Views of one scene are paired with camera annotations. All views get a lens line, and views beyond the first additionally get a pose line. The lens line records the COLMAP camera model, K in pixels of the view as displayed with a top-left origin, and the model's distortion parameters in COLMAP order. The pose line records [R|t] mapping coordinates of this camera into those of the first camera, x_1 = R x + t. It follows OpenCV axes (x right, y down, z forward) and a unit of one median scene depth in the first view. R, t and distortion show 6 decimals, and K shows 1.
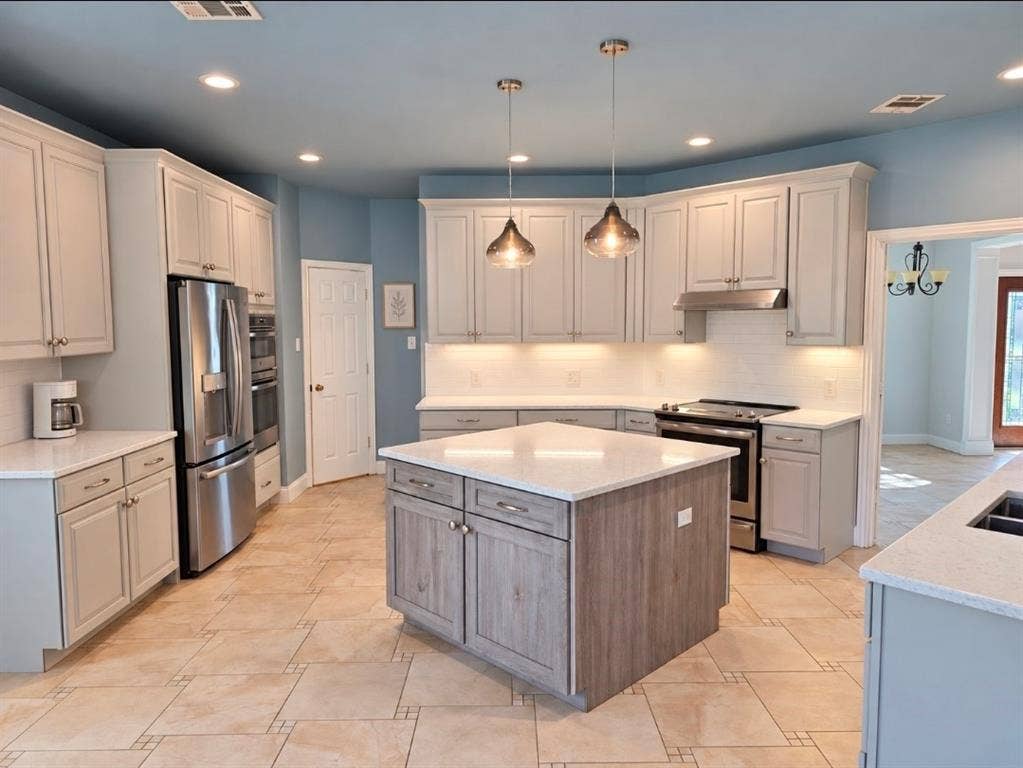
lens RADIAL K [[664.9, 0, 512.2], [0, 664.9, 383.3], [0, 0, 1]] dist [0.023971, 0.004752]
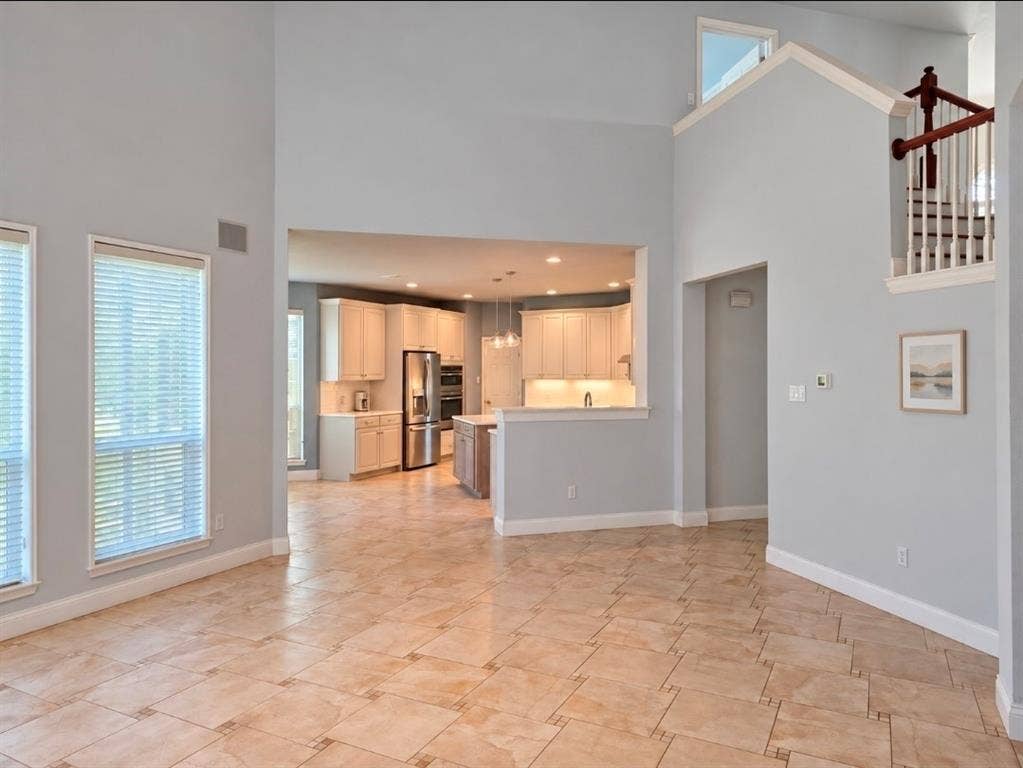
lens RADIAL K [[664.9, 0, 512.4], [0, 664.9, 379.2], [0, 0, 1]] dist [0.023971, 0.004752]
pose [[0.869788, 0.012457, -0.493269, 1.117921], [-0.050345, 0.996705, -0.063602, 0.091837], [0.490851, 0.080154, 0.867548, -1.022080]]
